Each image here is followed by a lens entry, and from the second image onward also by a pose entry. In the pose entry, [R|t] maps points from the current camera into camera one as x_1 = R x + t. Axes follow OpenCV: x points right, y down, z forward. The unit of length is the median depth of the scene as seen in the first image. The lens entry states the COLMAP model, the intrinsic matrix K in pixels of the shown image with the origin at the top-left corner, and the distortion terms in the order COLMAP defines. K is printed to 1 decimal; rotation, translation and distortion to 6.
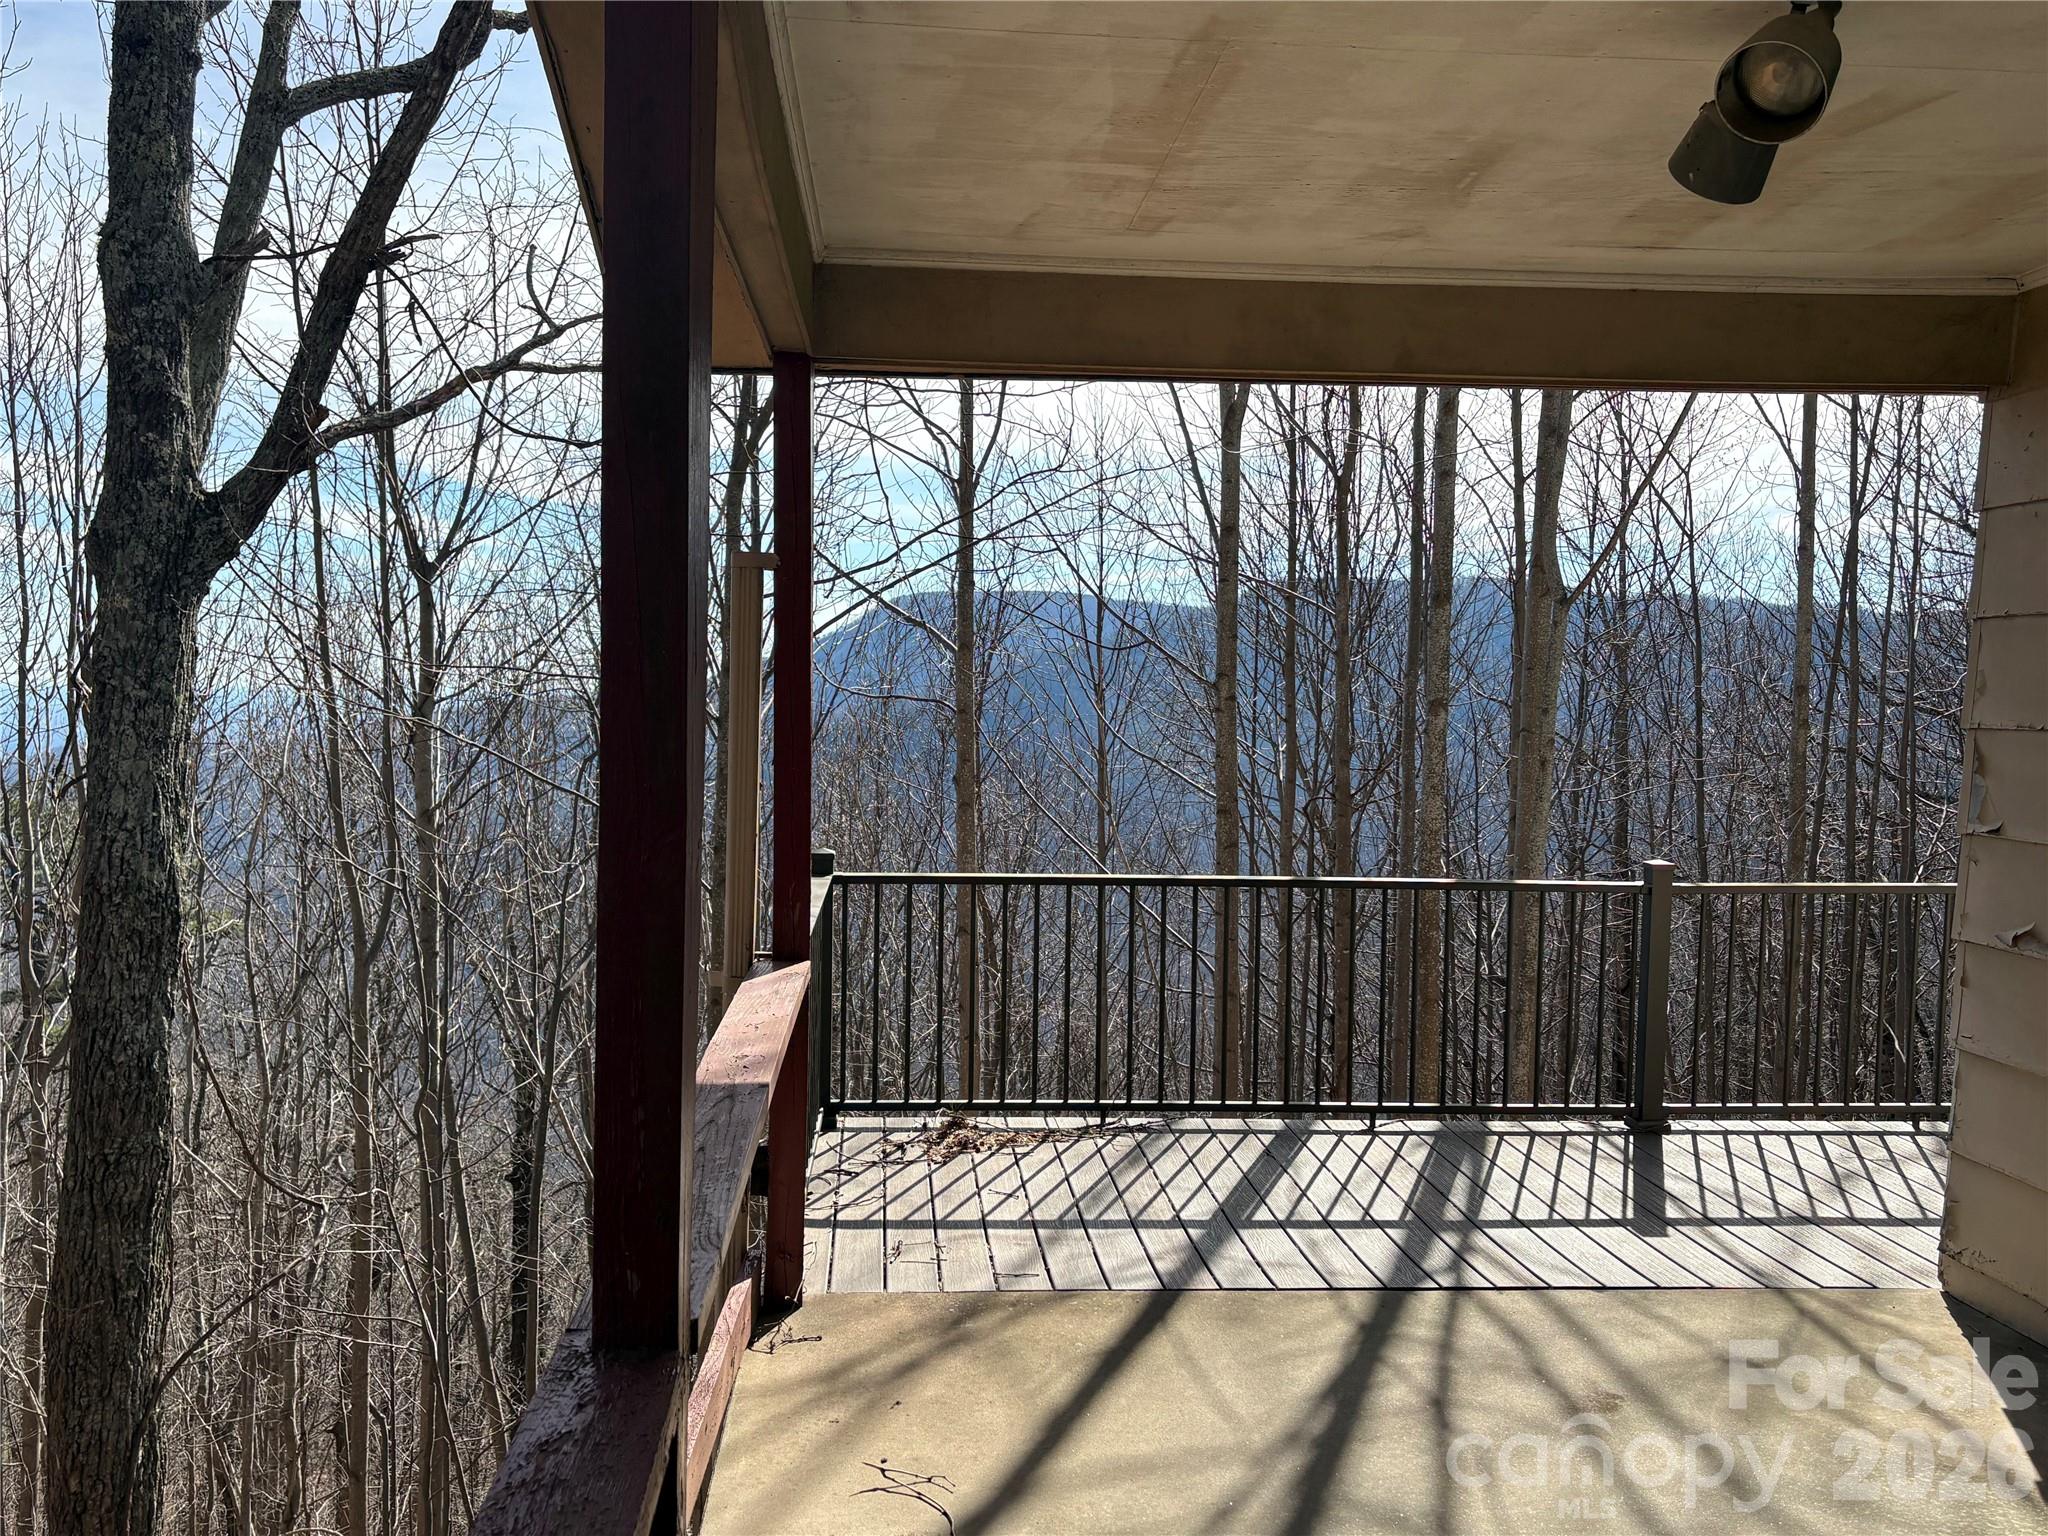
lens RADIAL K [[1781.0, 0, 1010.3], [0, 1781.0, 760.4], [0, 0, 1]] dist [0.009494, -0.012787]
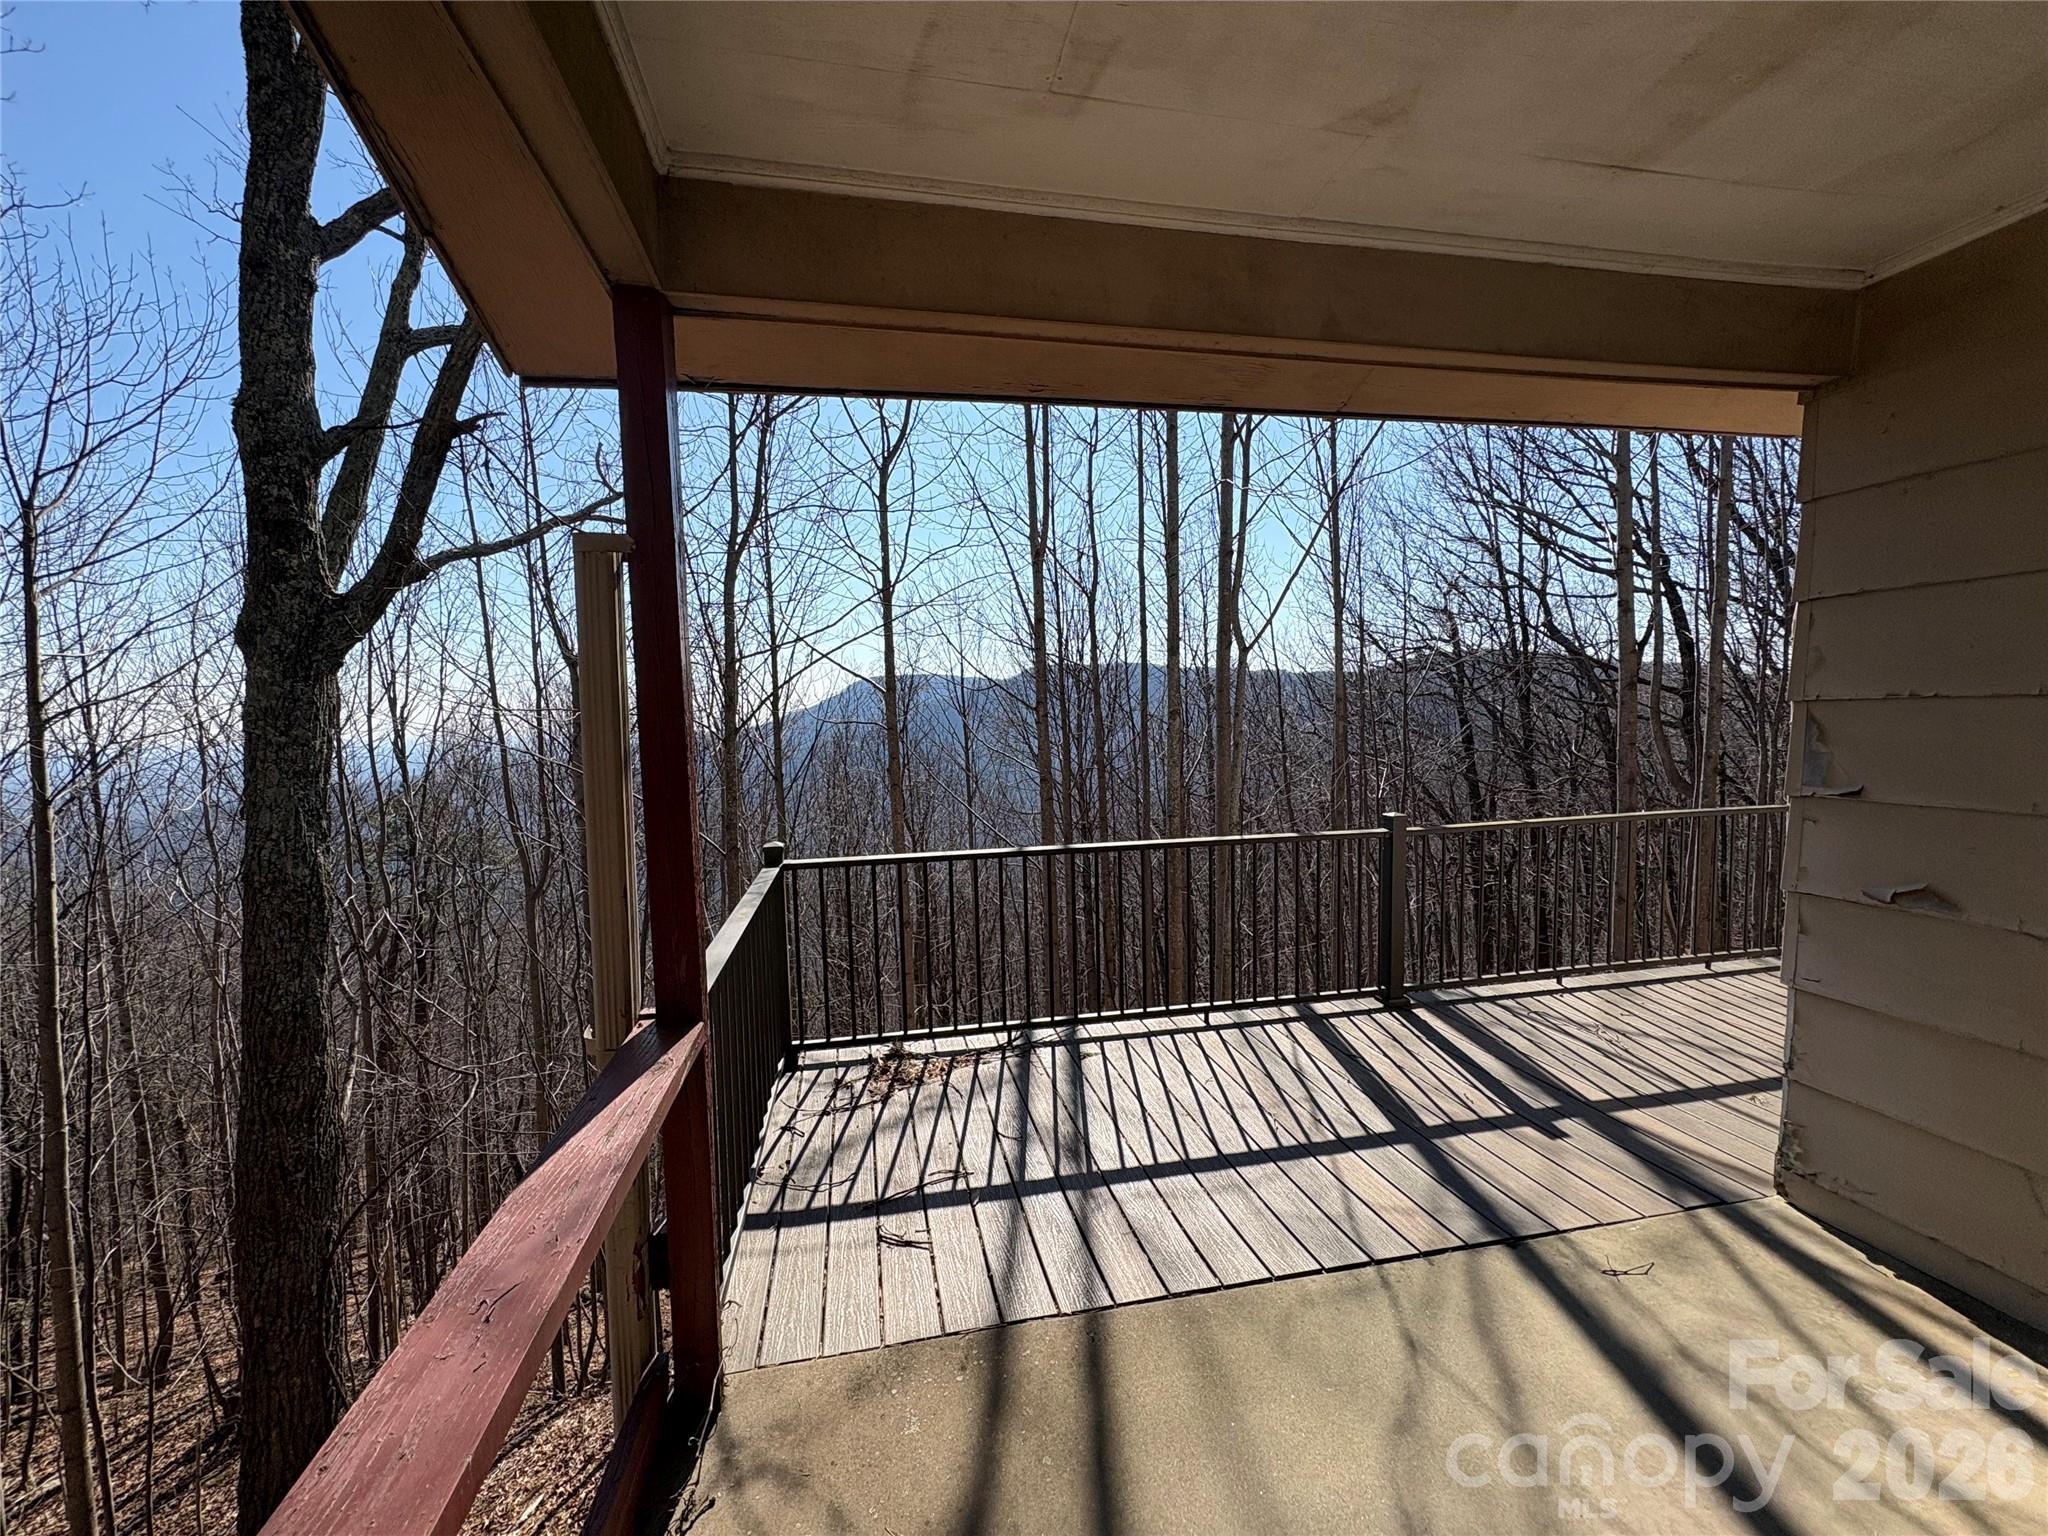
lens RADIAL K [[812.0, 0, 1027.3], [0, 812.0, 780.5], [0, 0, 1]] dist [0.000743, -0.000260]
pose [[0.990360, -0.049064, 0.129537, -0.003137], [0.044269, 0.998233, 0.039639, -0.007458], [-0.131253, -0.033522, 0.990782, 0.428794]]
